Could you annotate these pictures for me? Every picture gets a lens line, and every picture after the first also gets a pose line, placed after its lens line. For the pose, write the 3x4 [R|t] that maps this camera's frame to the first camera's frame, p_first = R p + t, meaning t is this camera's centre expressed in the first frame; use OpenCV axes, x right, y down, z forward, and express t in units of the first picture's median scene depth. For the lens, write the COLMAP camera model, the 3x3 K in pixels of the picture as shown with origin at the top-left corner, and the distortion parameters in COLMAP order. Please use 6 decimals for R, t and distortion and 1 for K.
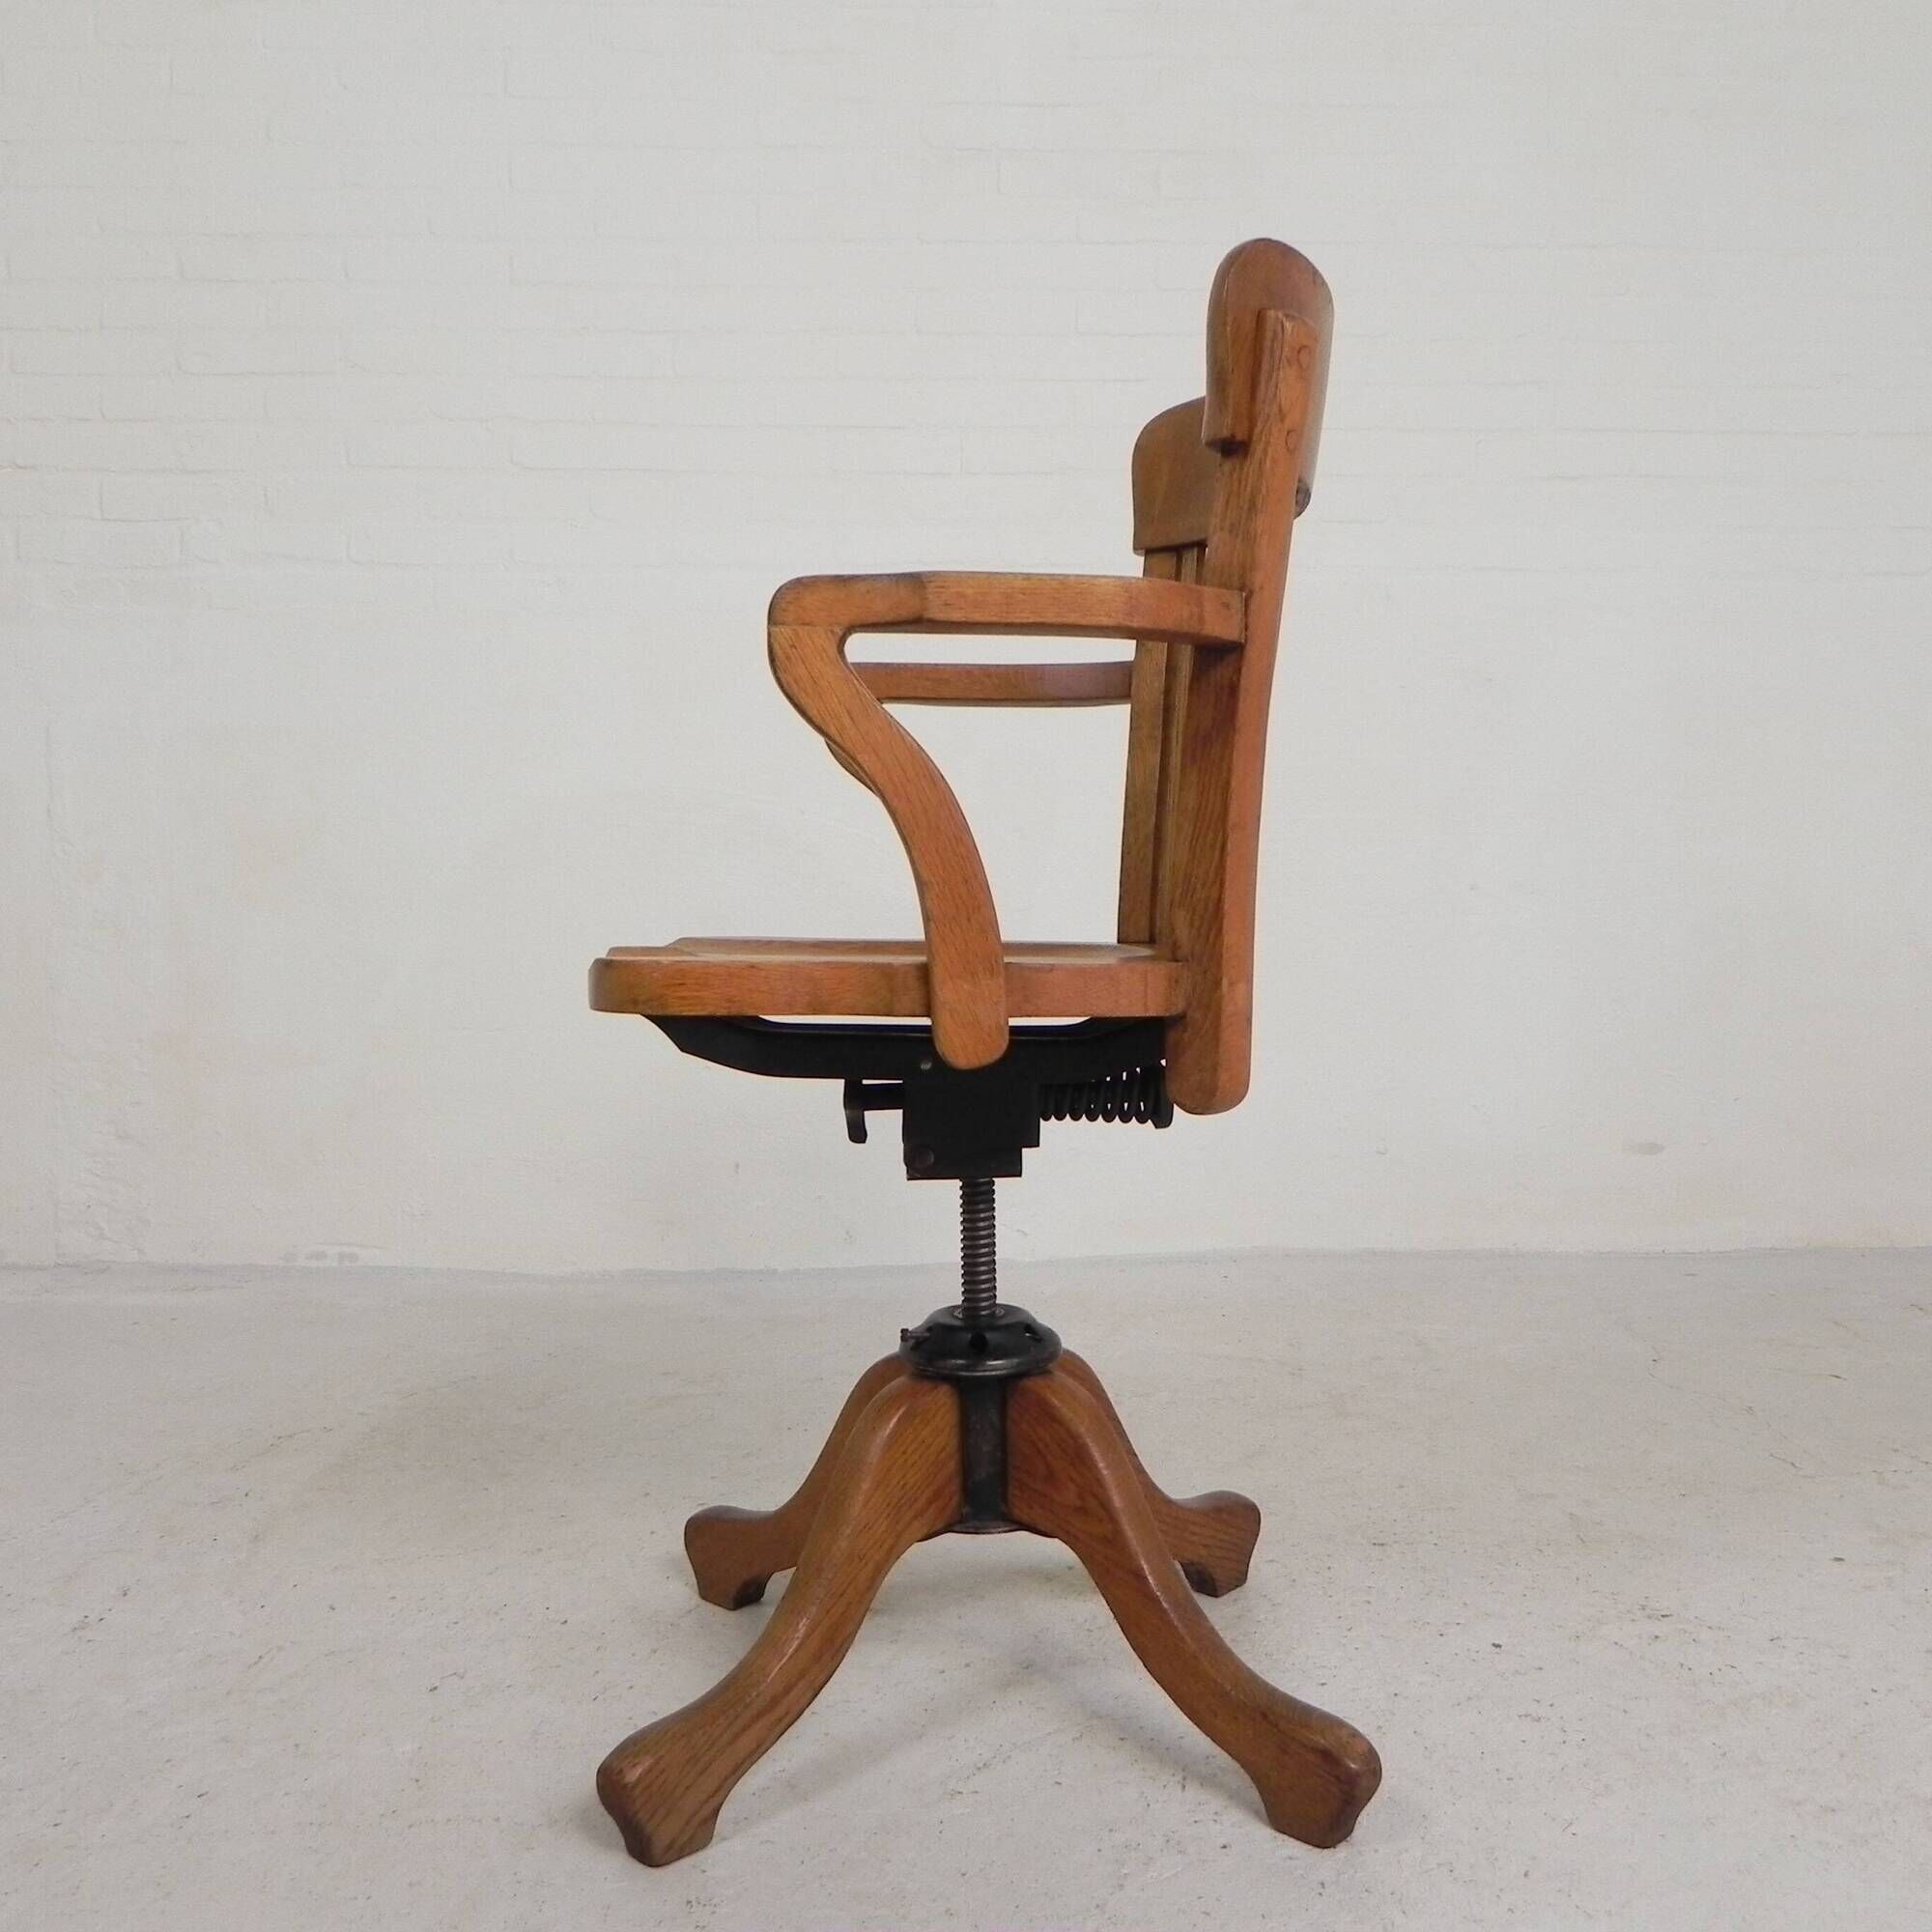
lens RADIAL K [[1942.5, 0, 965.3], [0, 1942.5, 953.7], [0, 0, 1]] dist [-0.015181, 0.000000]
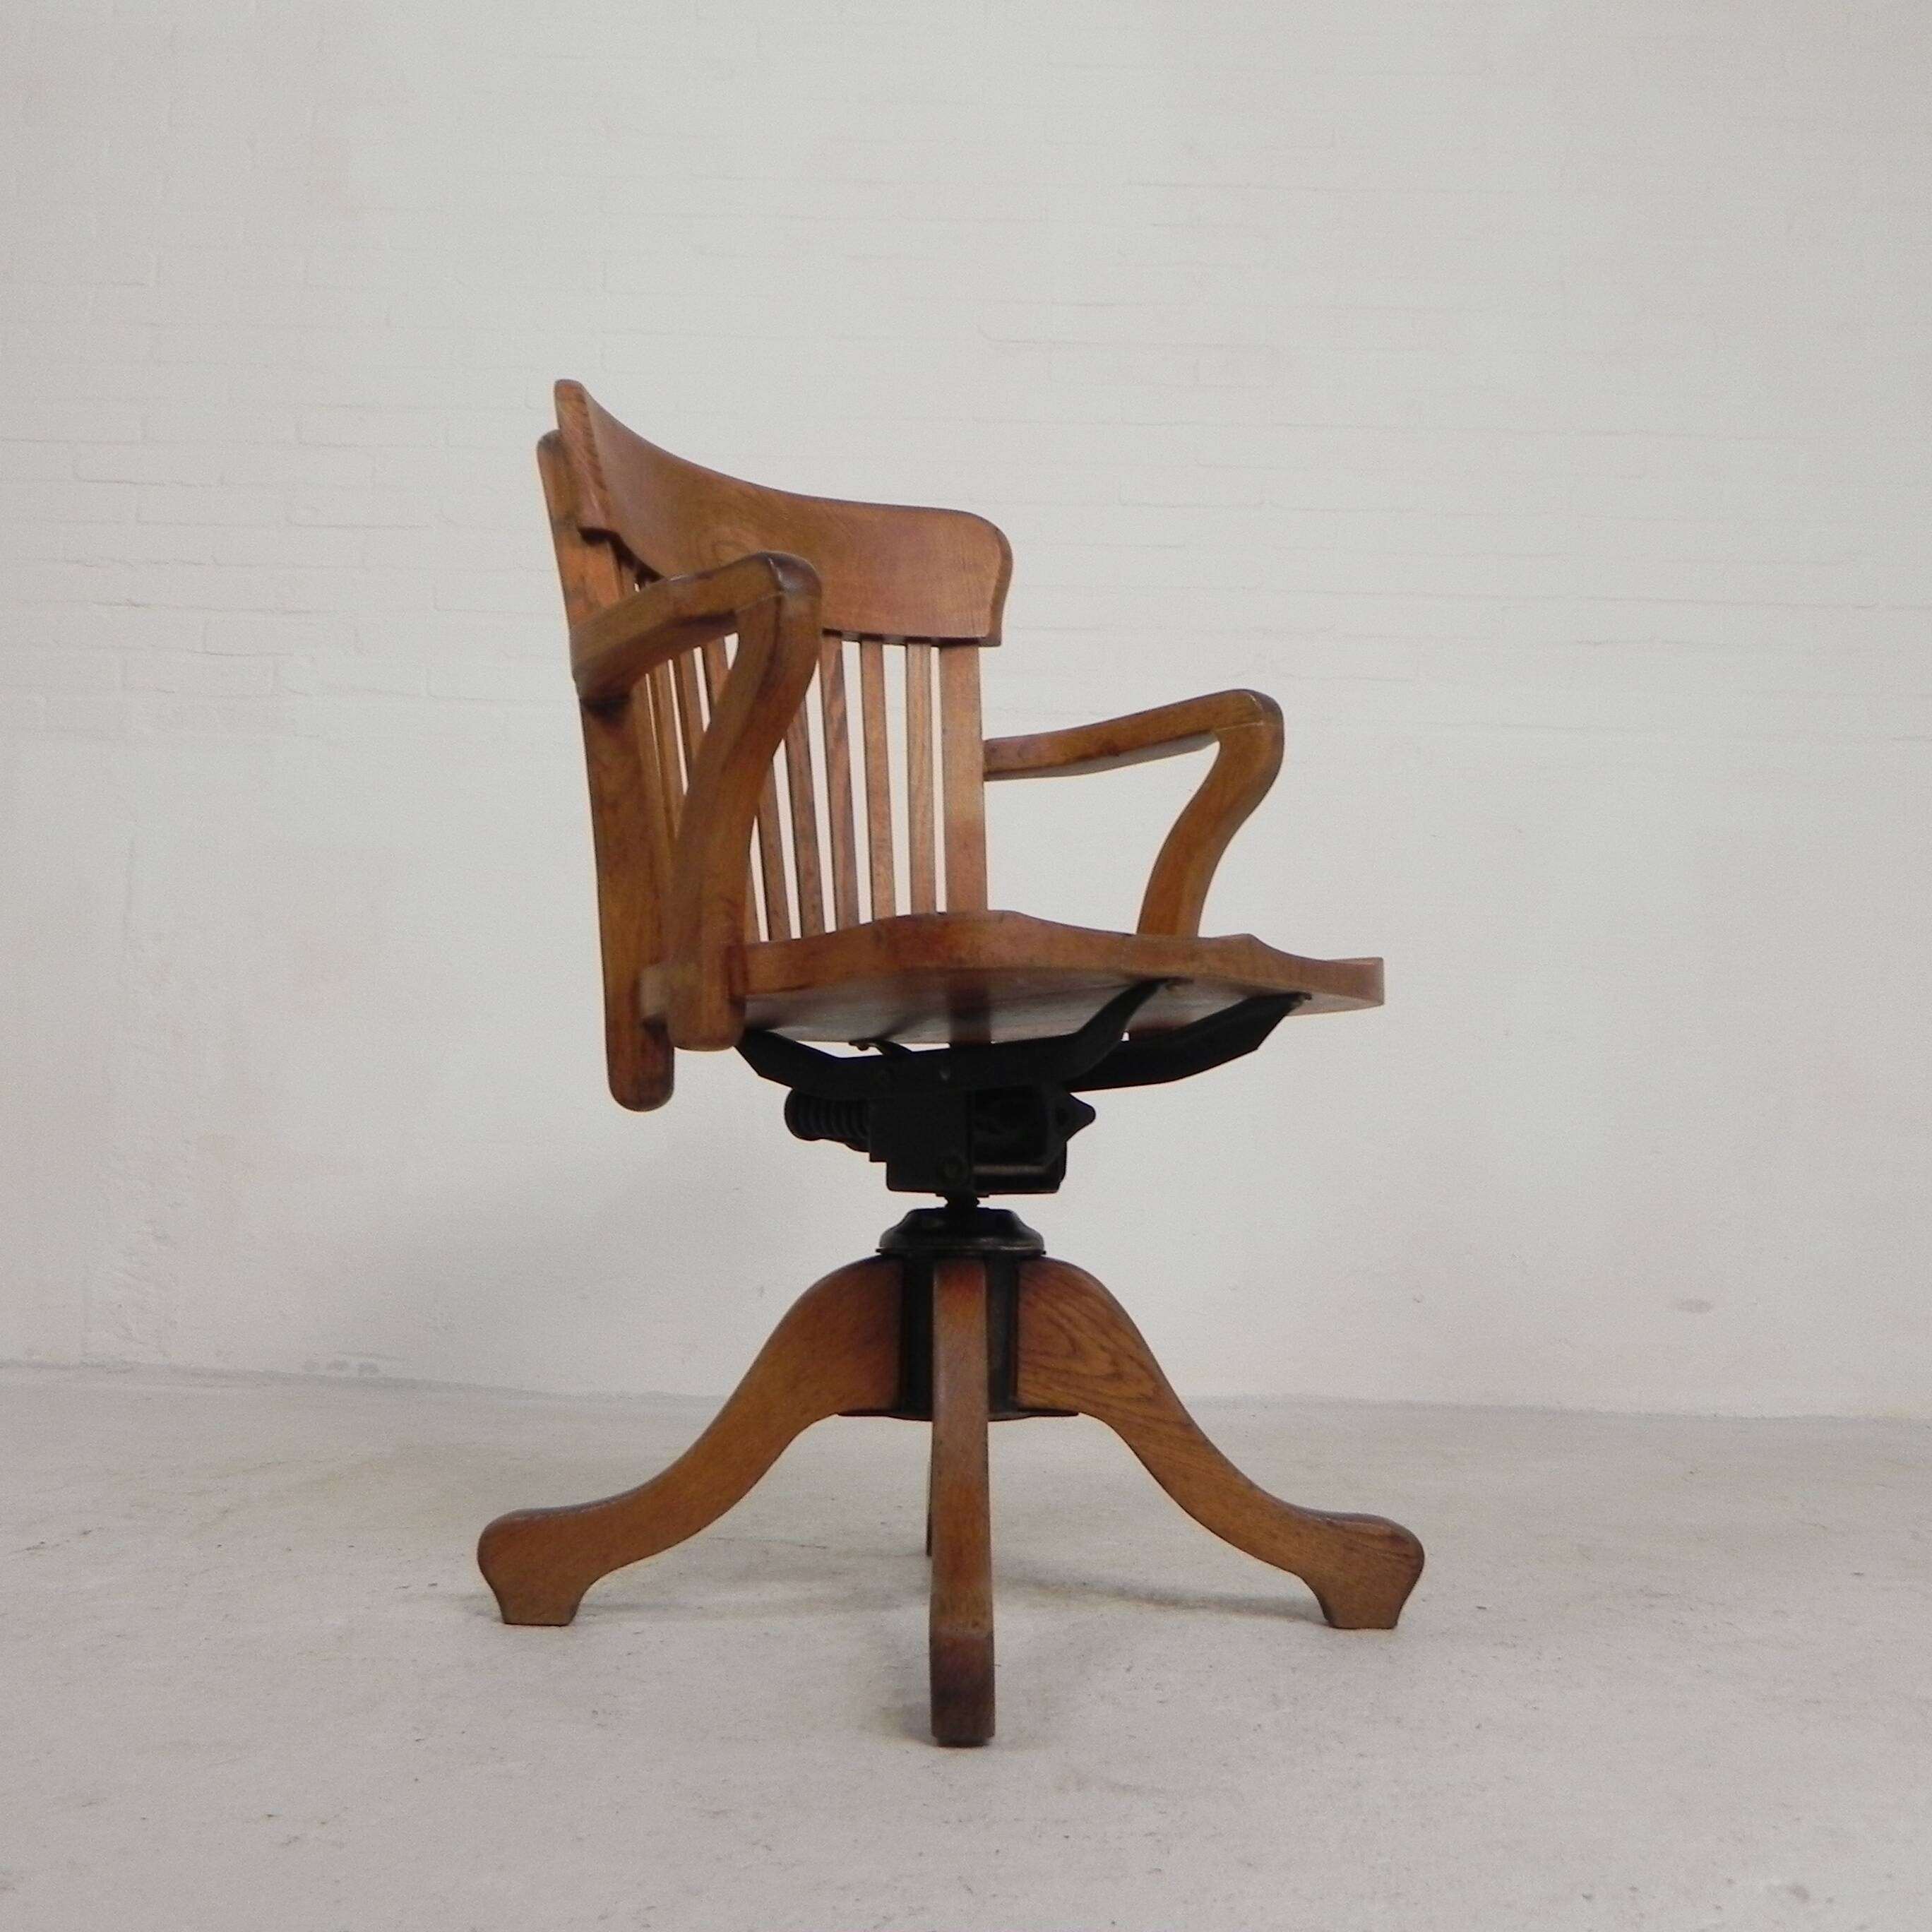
lens RADIAL K [[1942.5, 0, 969.0], [0, 1942.5, 949.5], [0, 0, 1]] dist [-0.015181, 0.000000]
pose [[0.998456, 0.023982, -0.050112, 0.061756], [-0.032938, 0.981931, -0.186349, 0.219564], [0.044738, 0.187711, 0.981205, -0.004852]]
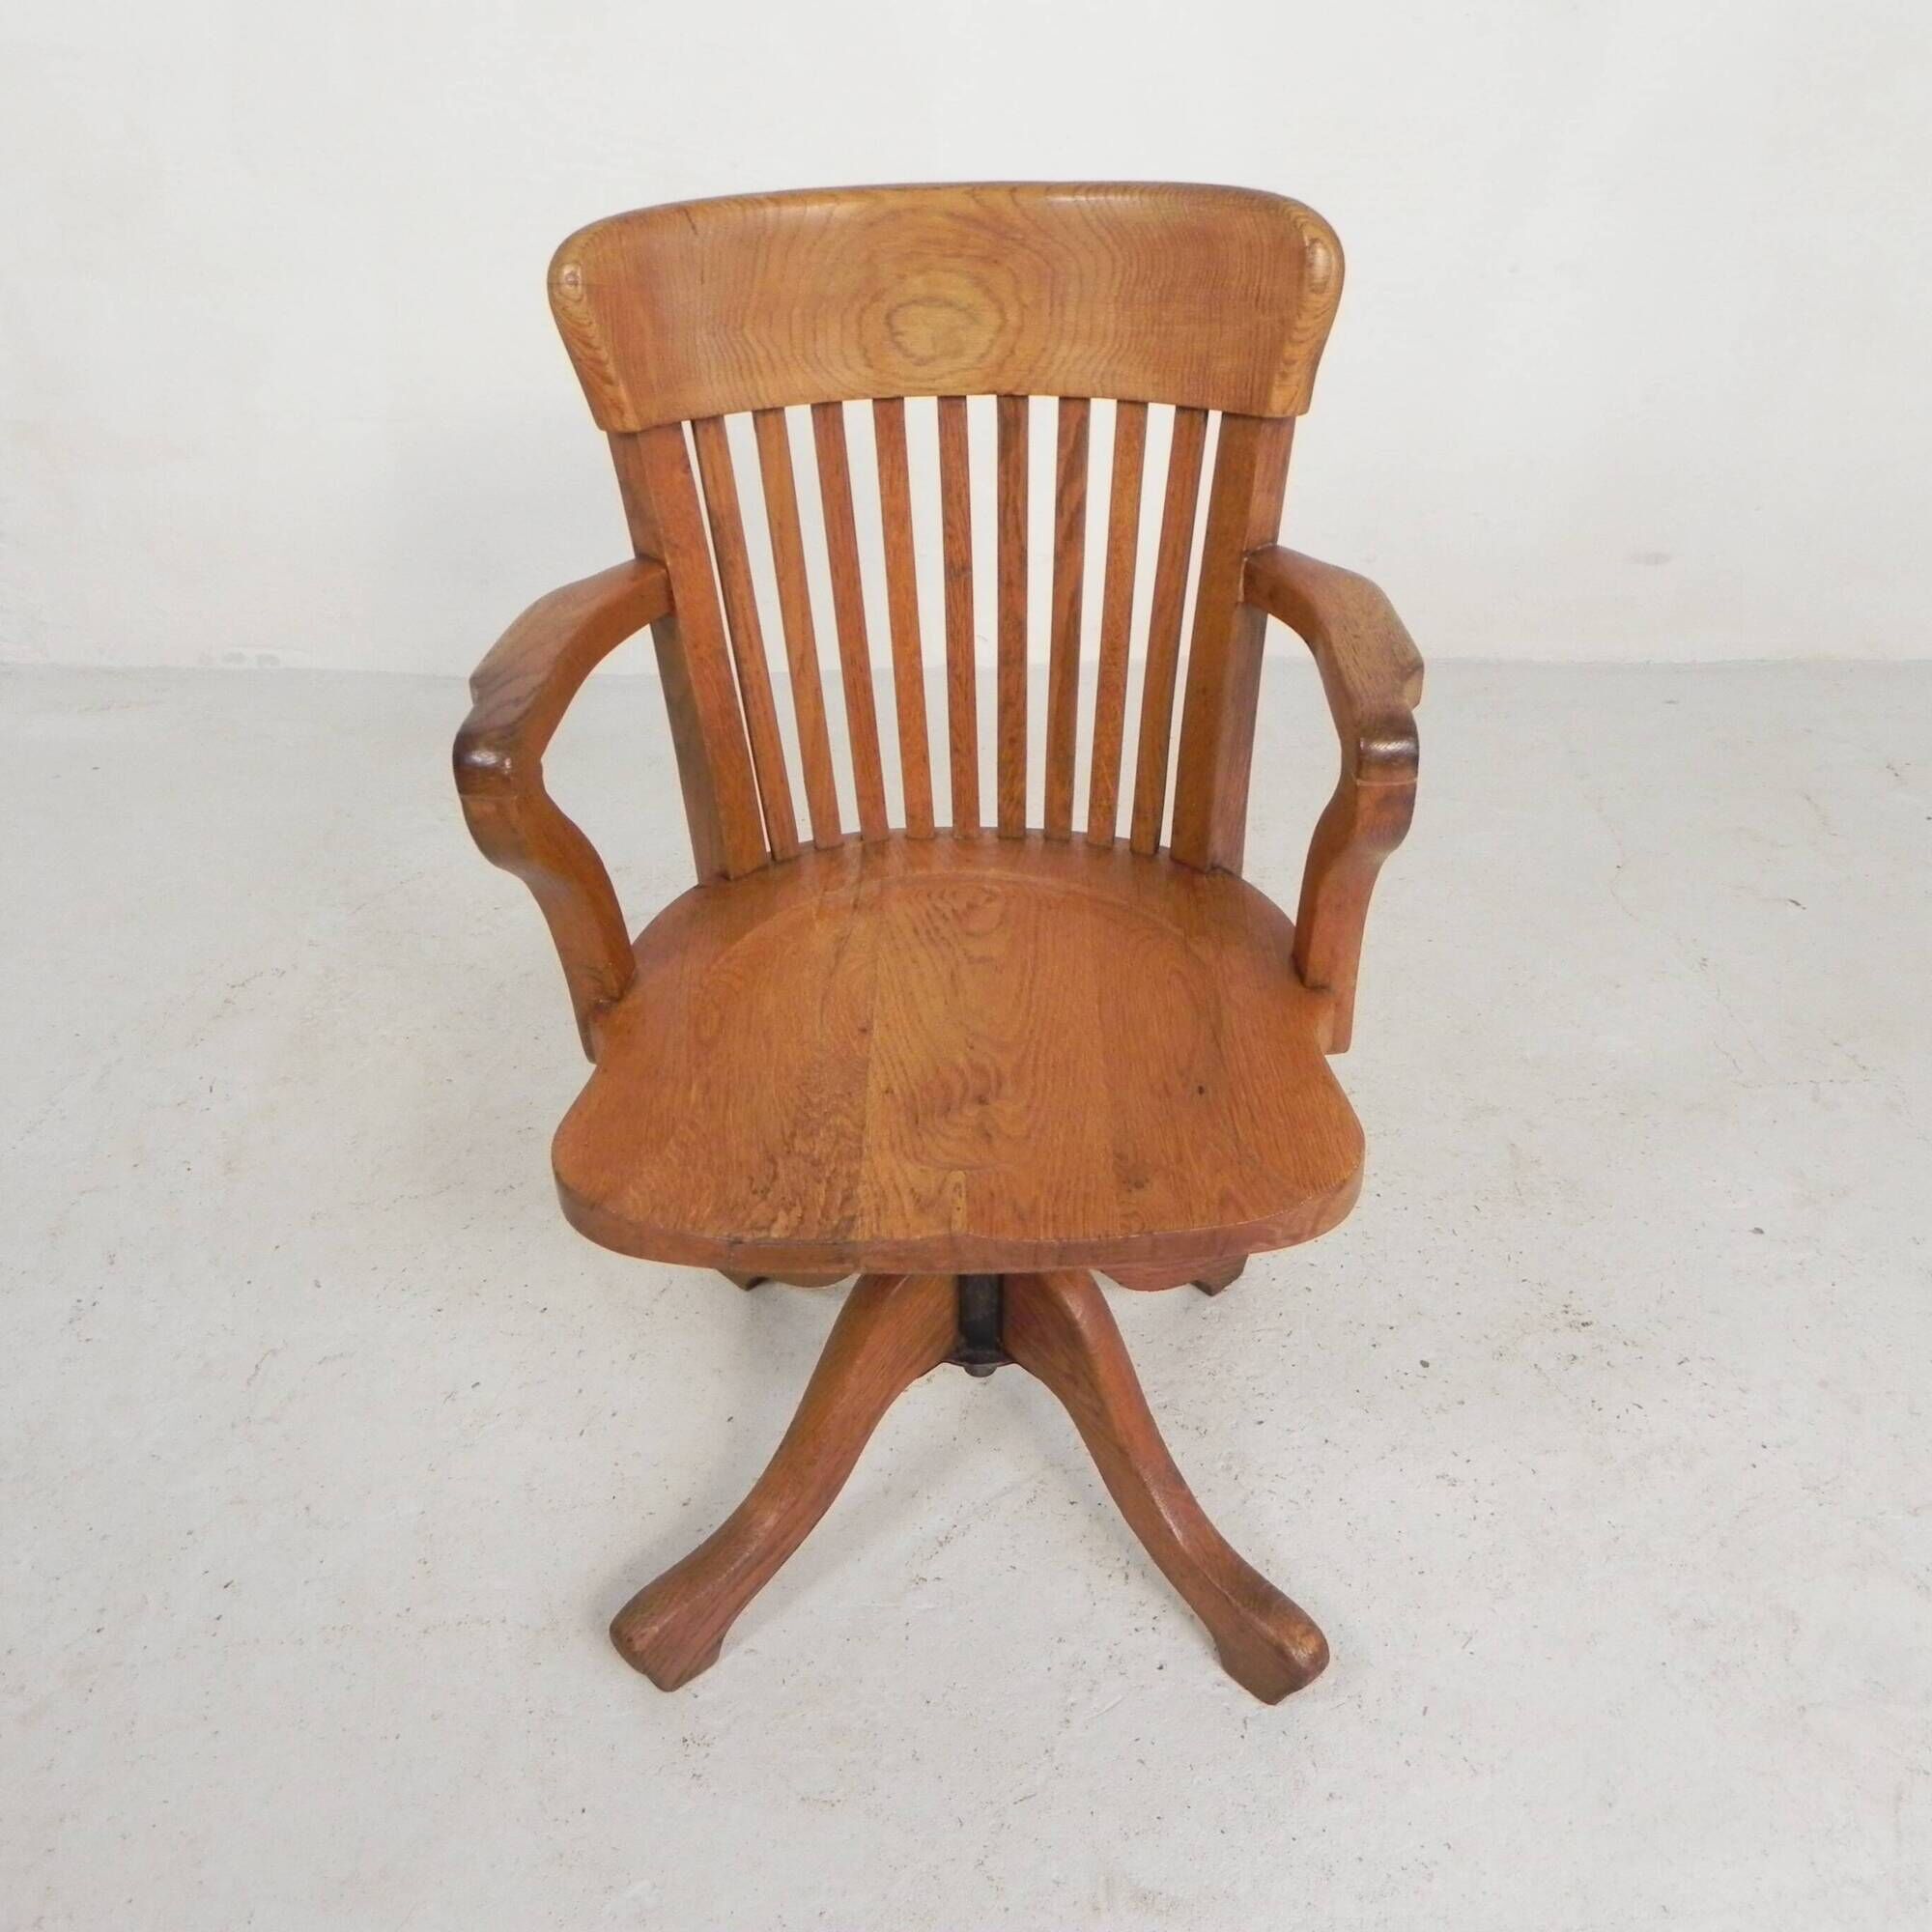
lens RADIAL K [[1942.5, 0, 965.3], [0, 1942.5, 966.3], [0, 0, 1]] dist [-0.015181, 0.000000]
pose [[0.999471, 0.008374, 0.031438, -0.014067], [-0.023006, 0.865168, 0.500954, -0.353457], [-0.023004, -0.501412, 0.864903, 0.185384]]
